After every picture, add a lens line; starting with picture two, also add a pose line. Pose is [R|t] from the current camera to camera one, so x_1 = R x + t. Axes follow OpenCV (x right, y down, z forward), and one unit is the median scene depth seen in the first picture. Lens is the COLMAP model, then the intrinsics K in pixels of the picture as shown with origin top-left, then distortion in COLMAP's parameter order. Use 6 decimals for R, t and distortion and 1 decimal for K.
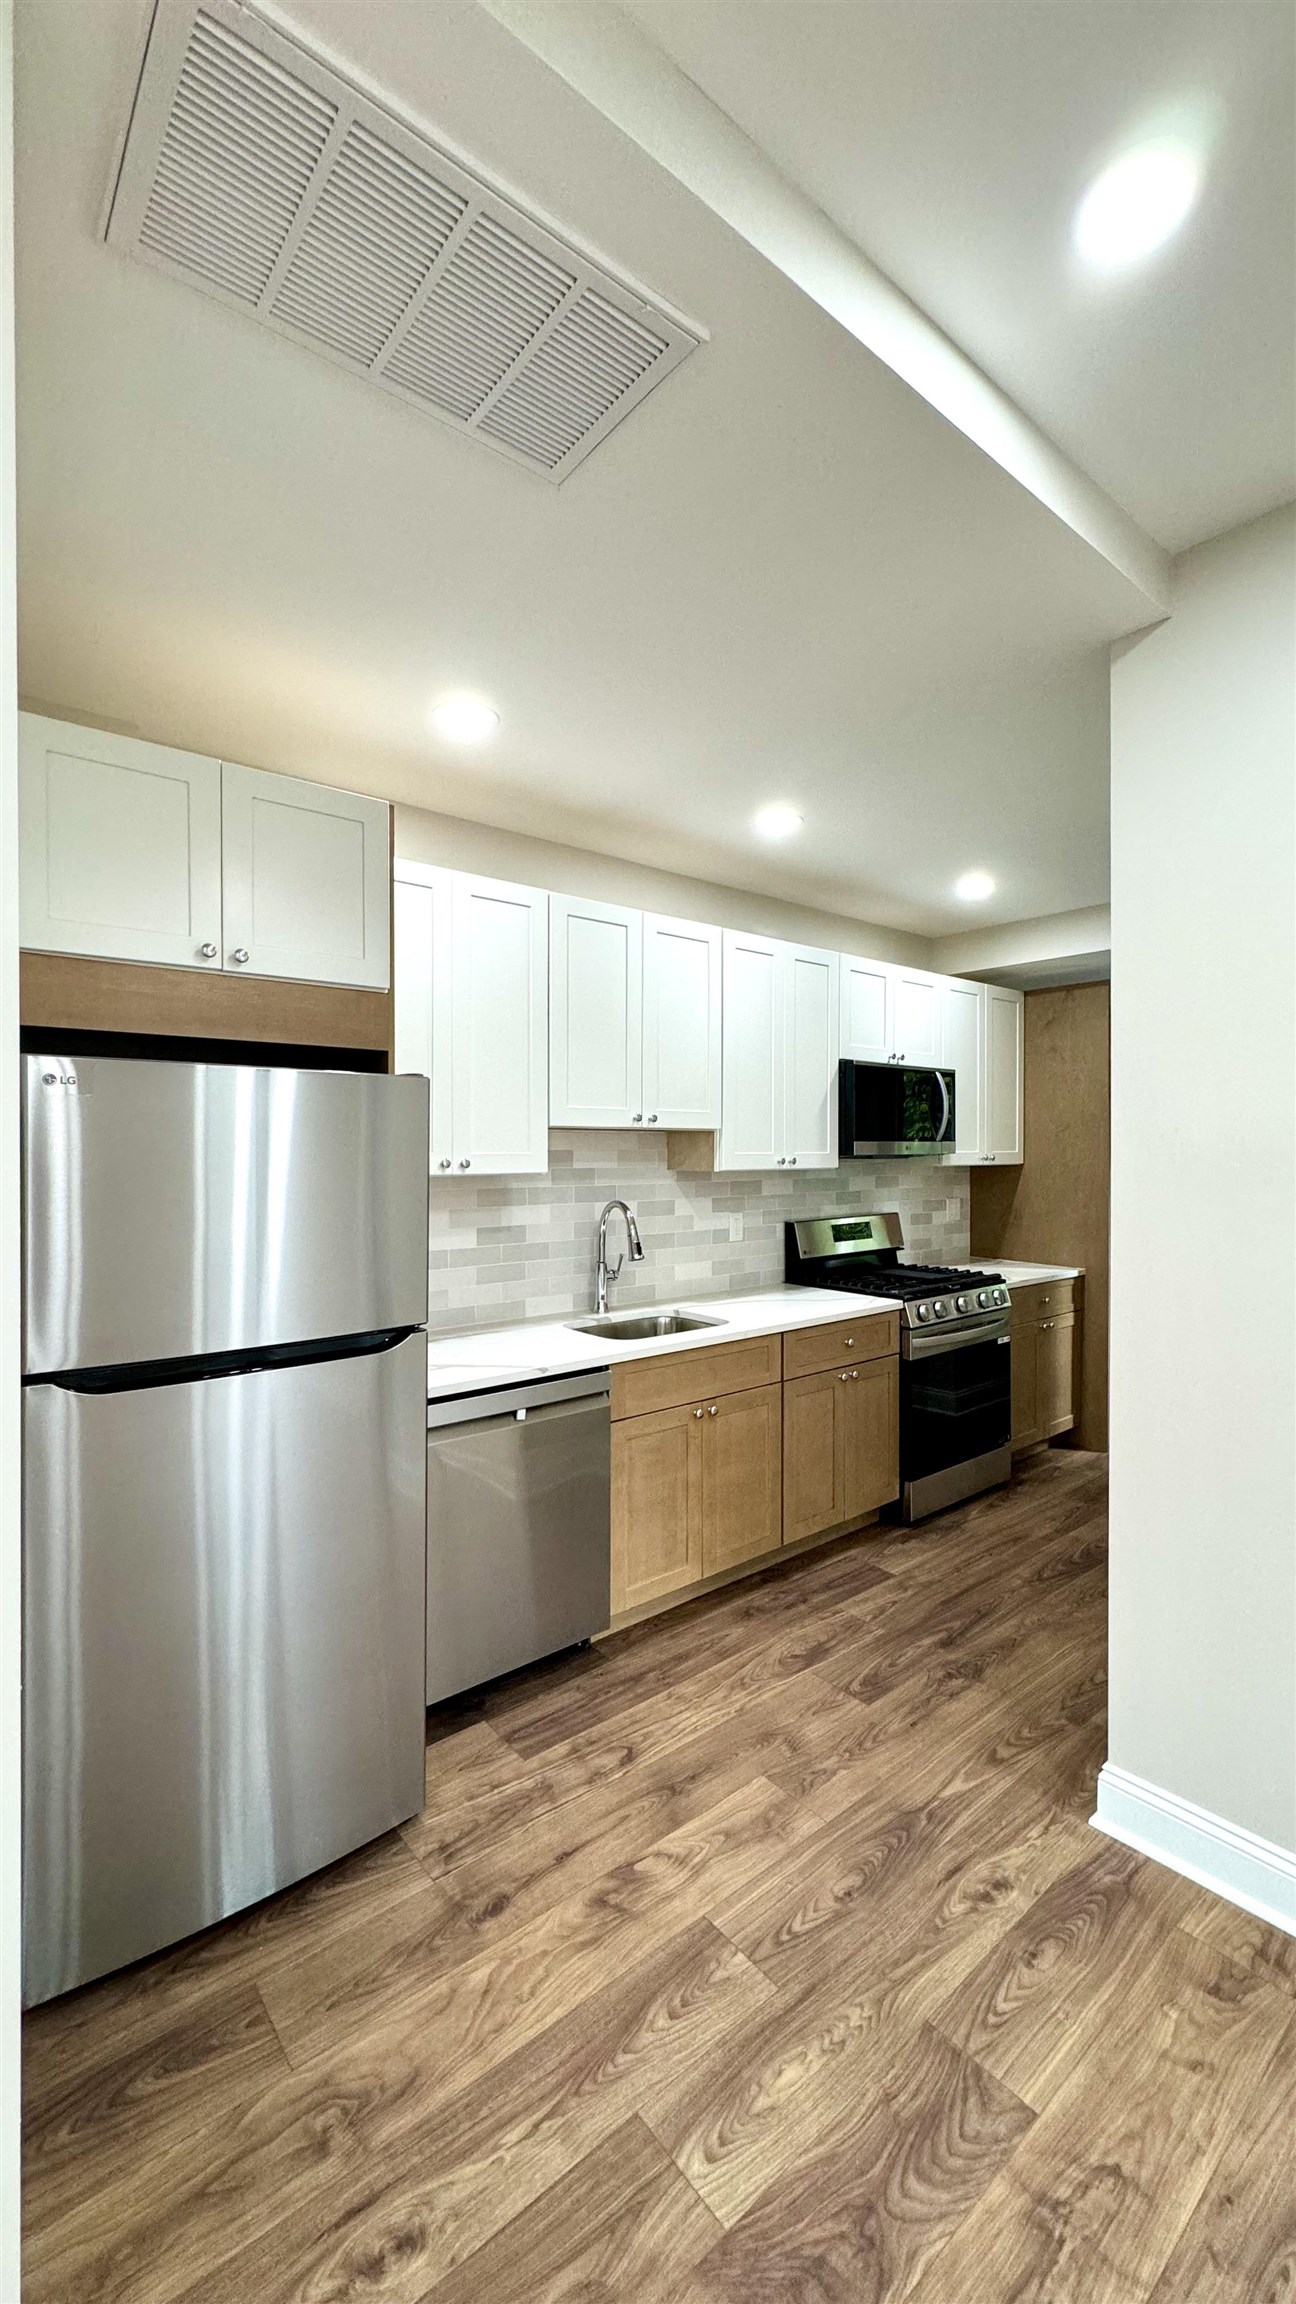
lens RADIAL K [[922.4, 0, 656.6], [0, 922.4, 1149.9], [0, 0, 1]] dist [-0.004394, 0.000819]
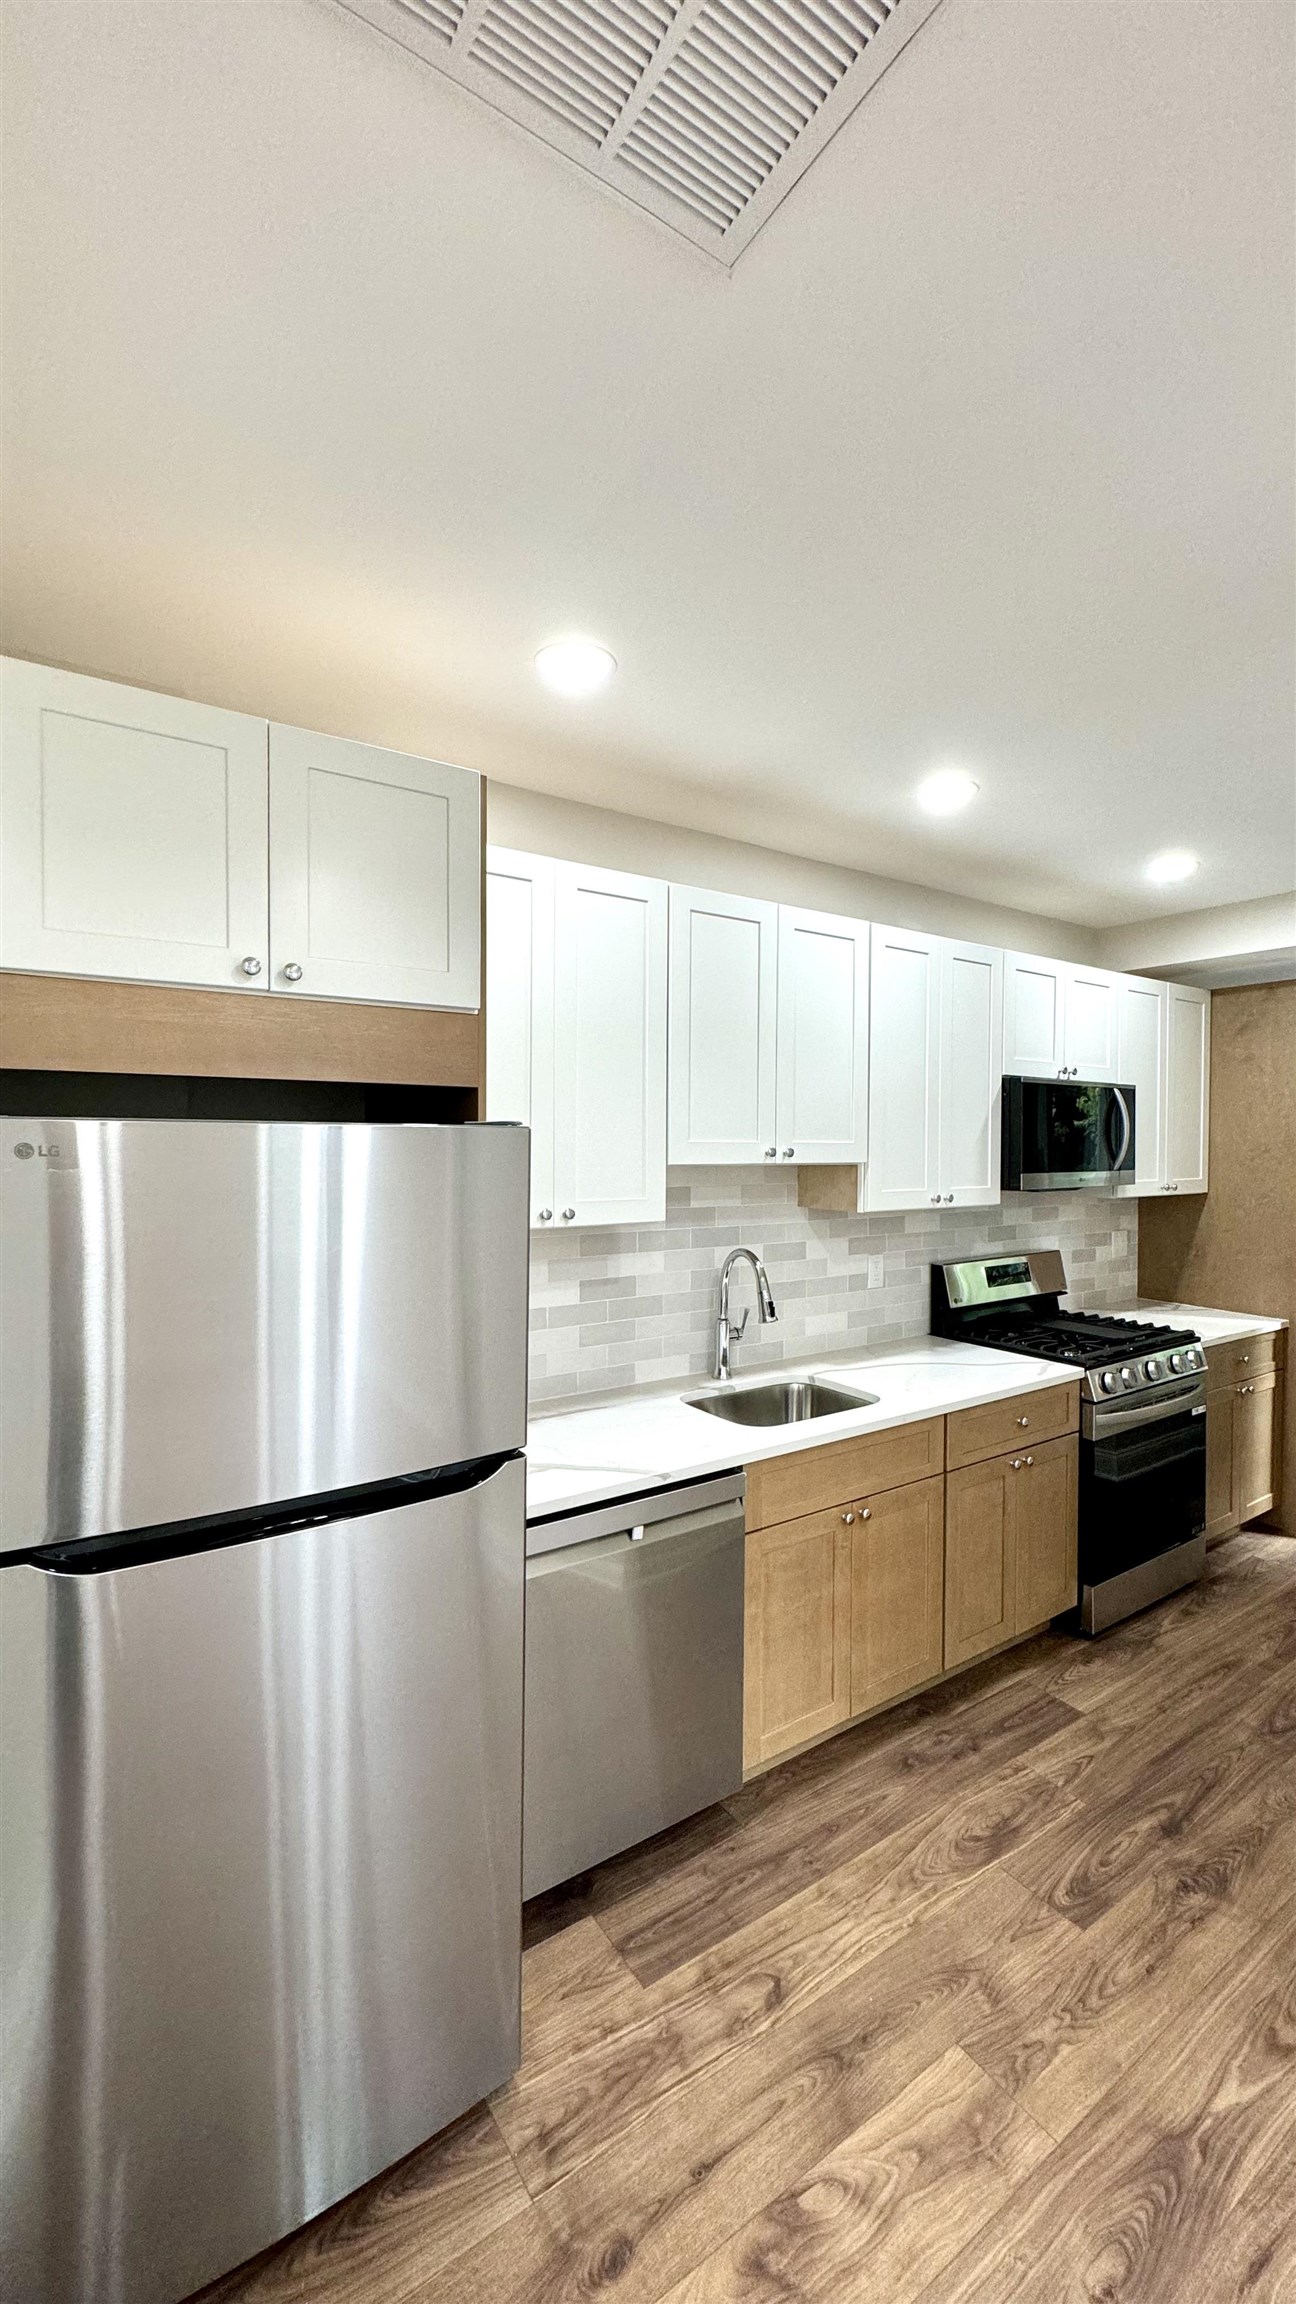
lens RADIAL K [[922.4, 0, 653.6], [0, 922.4, 1148.7], [0, 0, 1]] dist [-0.004394, 0.000819]
pose [[0.995223, 0.006106, -0.097433, -0.052172], [-0.005597, 0.999969, 0.005495, -0.048913], [0.097464, -0.004923, 0.995227, 0.184675]]
